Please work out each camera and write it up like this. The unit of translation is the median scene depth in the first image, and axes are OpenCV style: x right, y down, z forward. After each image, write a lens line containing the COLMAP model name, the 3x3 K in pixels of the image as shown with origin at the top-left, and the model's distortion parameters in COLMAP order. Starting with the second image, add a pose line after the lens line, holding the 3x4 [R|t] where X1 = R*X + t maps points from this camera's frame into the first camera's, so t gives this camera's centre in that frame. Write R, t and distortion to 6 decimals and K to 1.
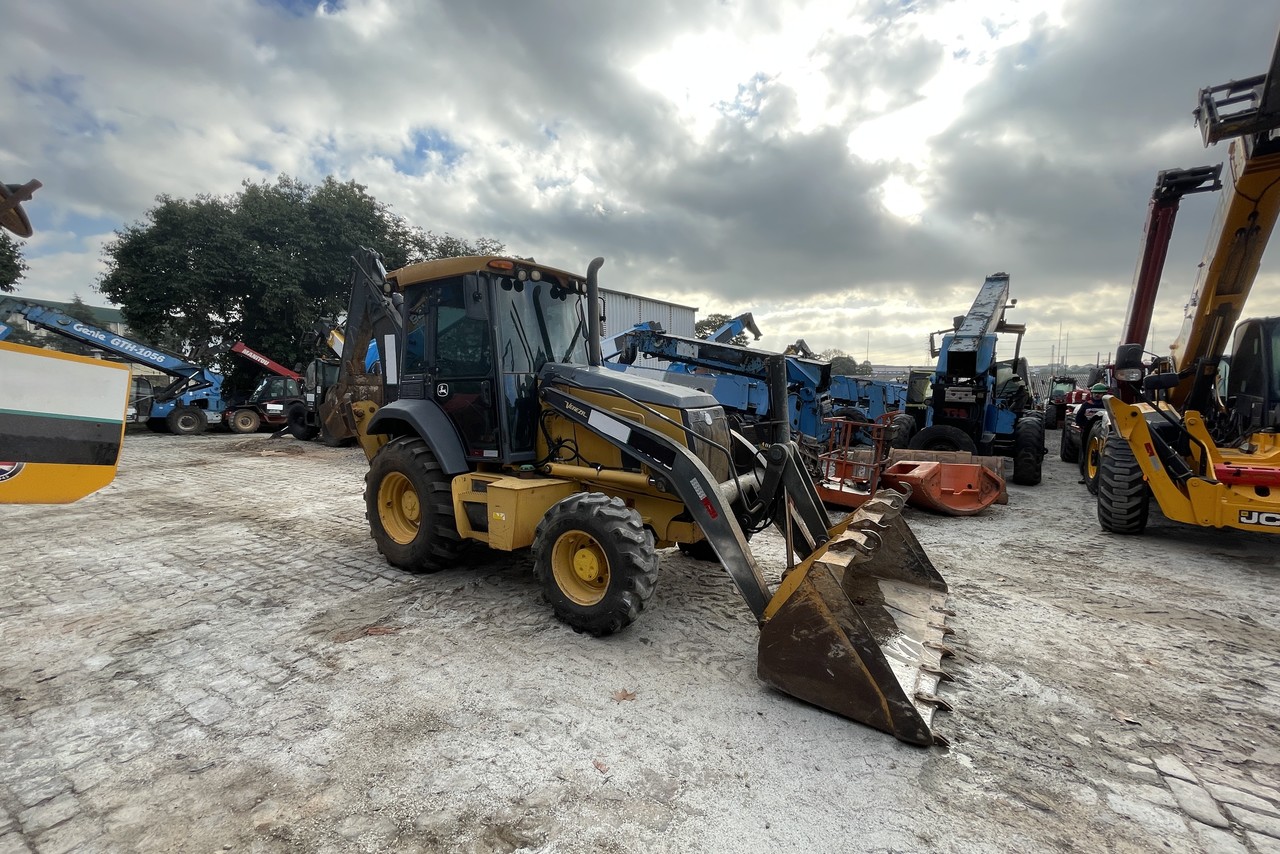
lens RADIAL K [[517.3, 0, 642.0], [0, 517.3, 424.8], [0, 0, 1]] dist [-0.002205, -0.000408]
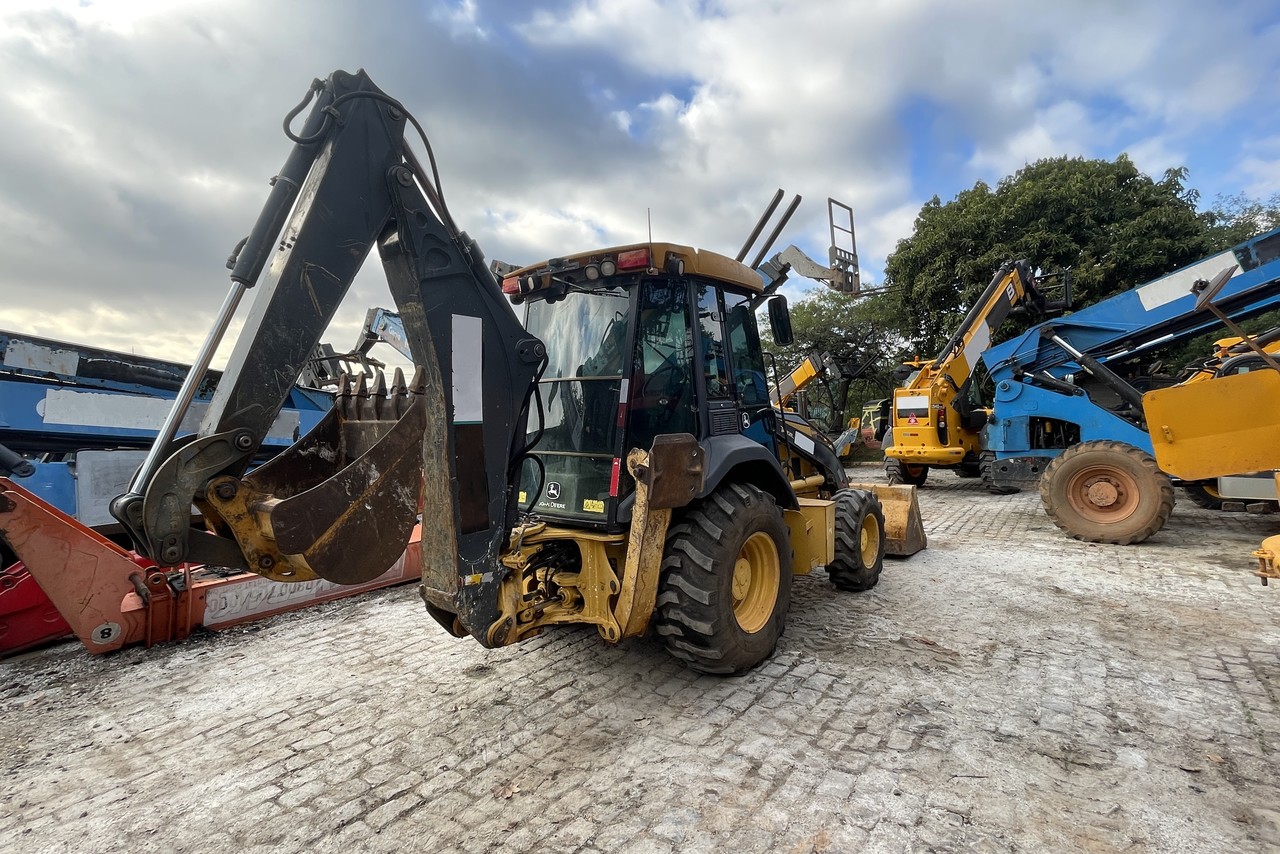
lens RADIAL K [[624.6, 0, 631.6], [0, 624.6, 453.4], [0, 0, 1]] dist [-0.002681, 0.000208]
pose [[0.093610, -0.073533, 0.992890, -1.492431], [0.101790, 0.992750, 0.063926, -0.104355], [-0.990392, 0.095083, 0.100416, 1.184746]]
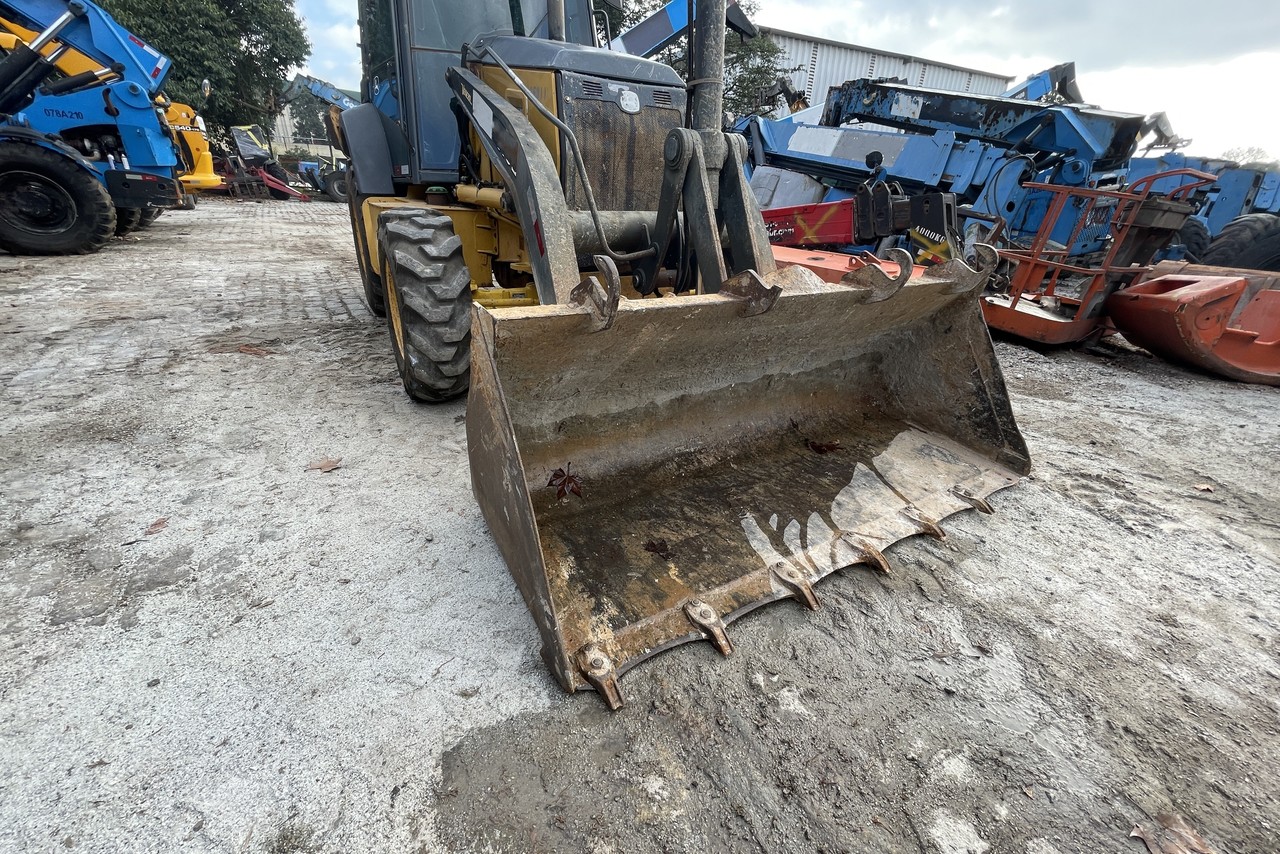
lens RADIAL K [[517.3, 0, 636.5], [0, 517.3, 426.7], [0, 0, 1]] dist [-0.002205, -0.000408]
pose [[0.894568, 0.218952, -0.389625, 0.427700], [-0.071372, 0.930576, 0.359075, 0.115888], [0.441196, -0.293409, 0.848091, 0.388714]]
